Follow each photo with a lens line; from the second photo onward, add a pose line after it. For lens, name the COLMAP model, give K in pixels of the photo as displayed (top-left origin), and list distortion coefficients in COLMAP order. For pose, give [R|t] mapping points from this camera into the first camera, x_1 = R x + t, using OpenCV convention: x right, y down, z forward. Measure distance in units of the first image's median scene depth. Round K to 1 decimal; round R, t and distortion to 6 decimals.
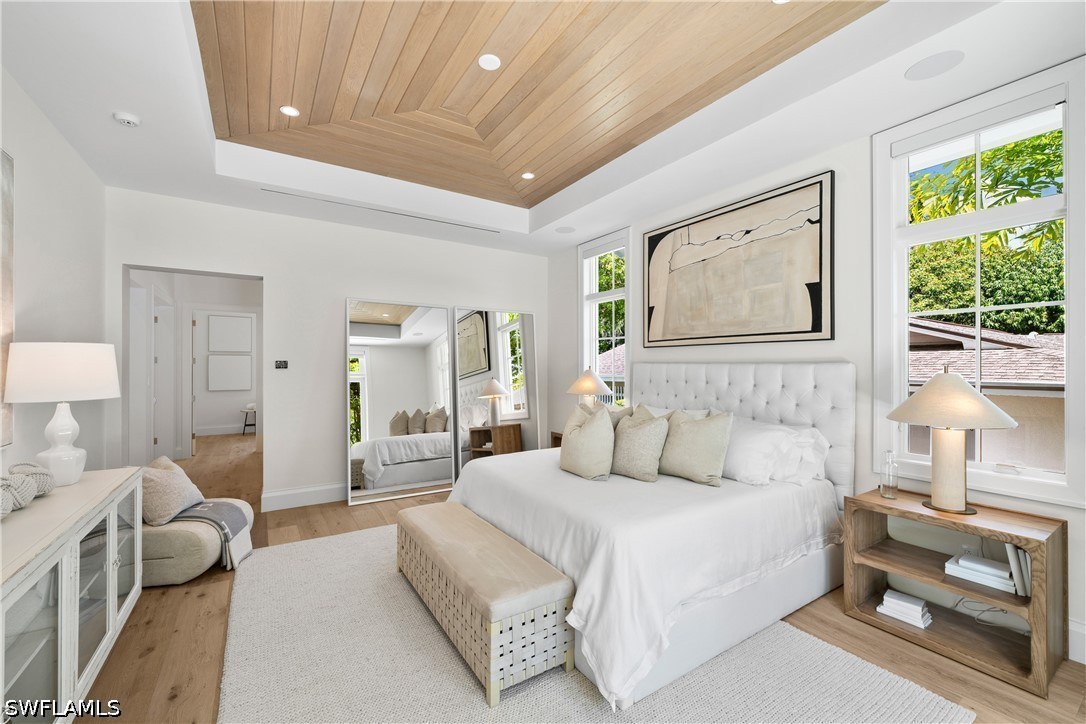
lens RADIAL K [[440.4, 0, 542.3], [0, 440.4, 363.5], [0, 0, 1]] dist [-0.004522, -0.000132]
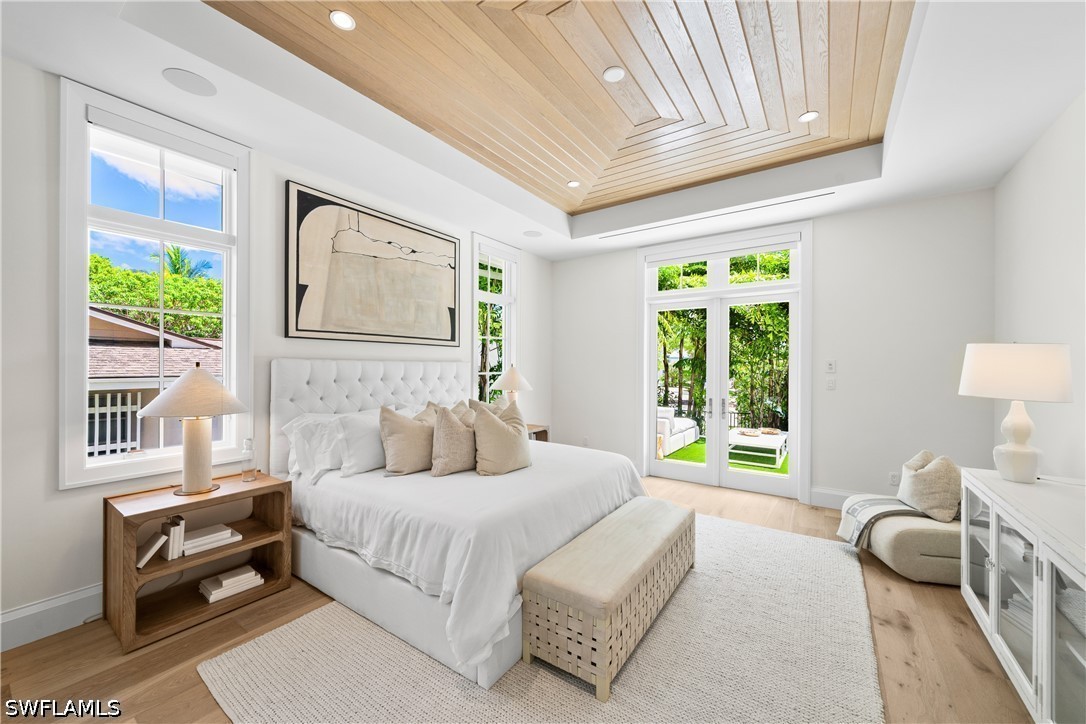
lens RADIAL K [[402.0, 0, 544.4], [0, 402.0, 365.3], [0, 0, 1]] dist [-0.002185, 0.000205]
pose [[-0.372619, -0.003818, 0.927977, -0.634832], [-0.010694, 0.999943, -0.000180, 0.006987], [-0.927923, -0.009991, -0.372638, 0.999680]]
